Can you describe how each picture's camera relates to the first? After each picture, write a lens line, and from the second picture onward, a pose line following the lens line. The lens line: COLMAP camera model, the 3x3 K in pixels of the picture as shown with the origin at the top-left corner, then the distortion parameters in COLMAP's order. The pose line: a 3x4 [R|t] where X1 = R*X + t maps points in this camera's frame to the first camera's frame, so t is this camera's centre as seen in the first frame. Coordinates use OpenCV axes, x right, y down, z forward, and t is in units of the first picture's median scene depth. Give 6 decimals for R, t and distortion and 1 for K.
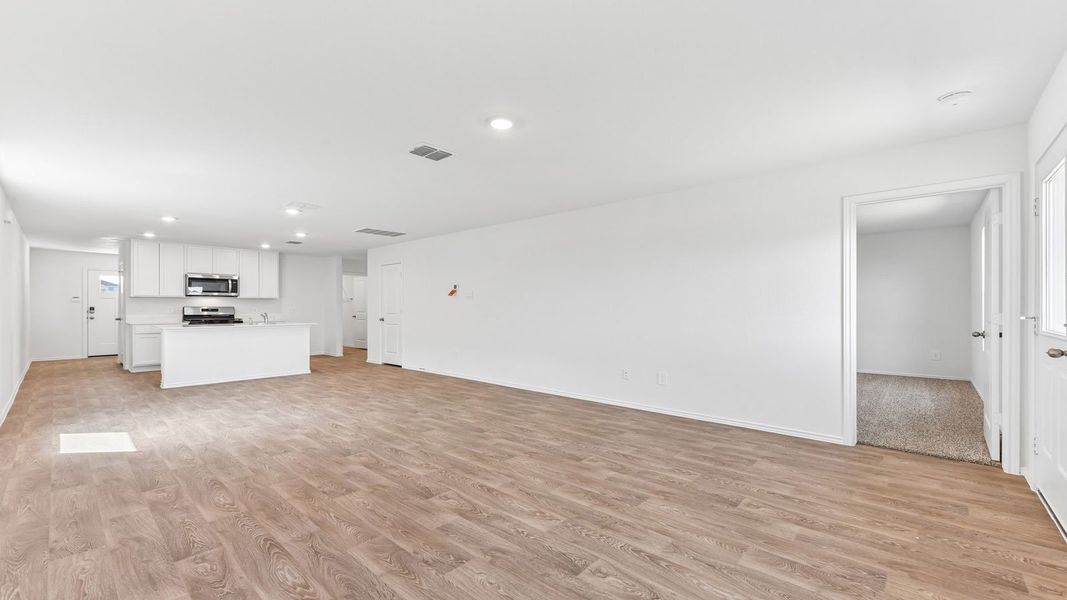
lens RADIAL K [[431.9, 0, 538.7], [0, 431.9, 327.2], [0, 0, 1]] dist [0.002304, -0.000459]
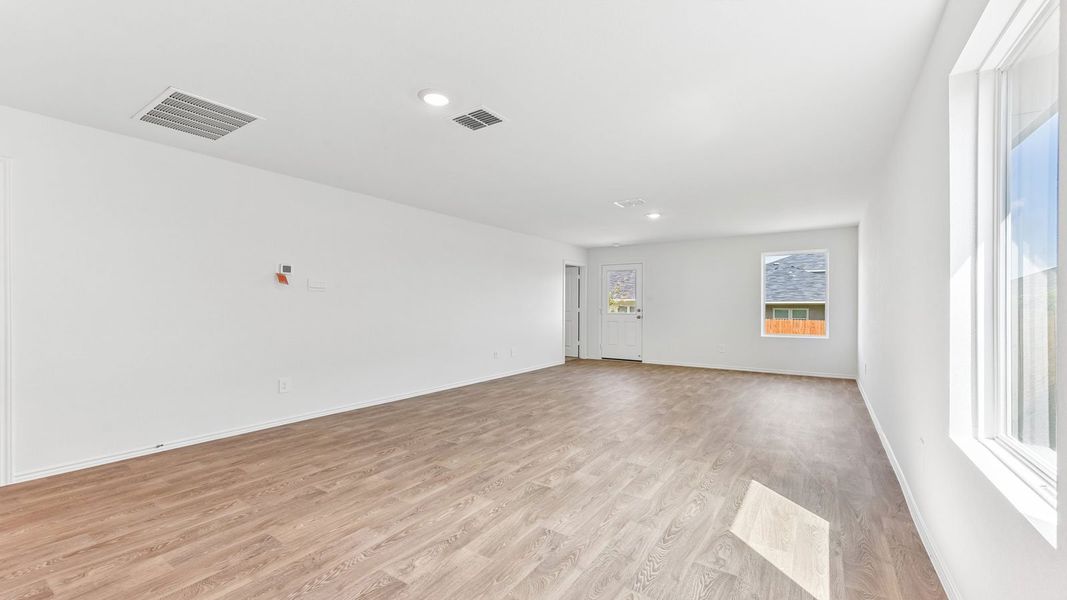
lens RADIAL K [[431.9, 0, 542.7], [0, 431.9, 300.0], [0, 0, 1]] dist [0.002304, -0.000459]
pose [[-0.149108, 0.012976, 0.988736, -0.706241], [0.044571, 0.998986, -0.006389, -0.028899], [-0.987816, 0.043117, -0.149536, 0.630476]]
